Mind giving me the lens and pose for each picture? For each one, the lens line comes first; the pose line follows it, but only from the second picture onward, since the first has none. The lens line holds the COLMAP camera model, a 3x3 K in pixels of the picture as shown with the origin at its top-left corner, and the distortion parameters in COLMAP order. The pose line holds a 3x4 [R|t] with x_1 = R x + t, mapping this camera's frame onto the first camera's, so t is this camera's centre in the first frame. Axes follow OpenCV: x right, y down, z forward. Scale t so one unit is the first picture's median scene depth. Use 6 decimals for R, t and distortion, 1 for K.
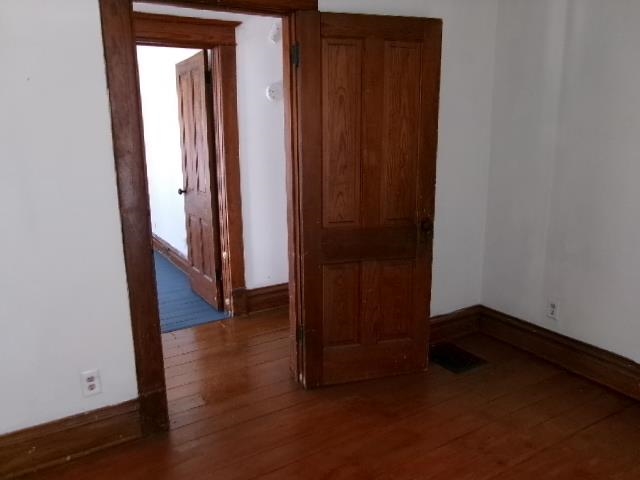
lens RADIAL K [[500.8, 0, 317.8], [0, 500.8, 234.4], [0, 0, 1]] dist [-0.023915, 0.058336]
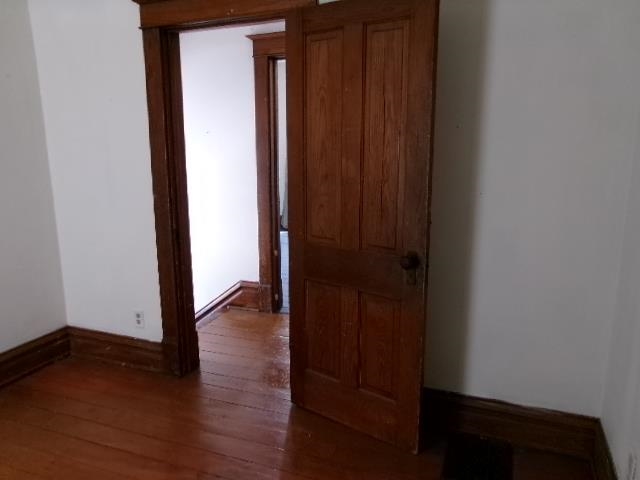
lens RADIAL K [[500.8, 0, 319.8], [0, 500.8, 239.0], [0, 0, 1]] dist [-0.023915, 0.058336]
pose [[0.597037, 0.165021, -0.785057, 0.744758], [-0.162397, 0.983214, 0.083172, -0.095719], [0.785604, 0.077834, 0.613814, 0.442107]]
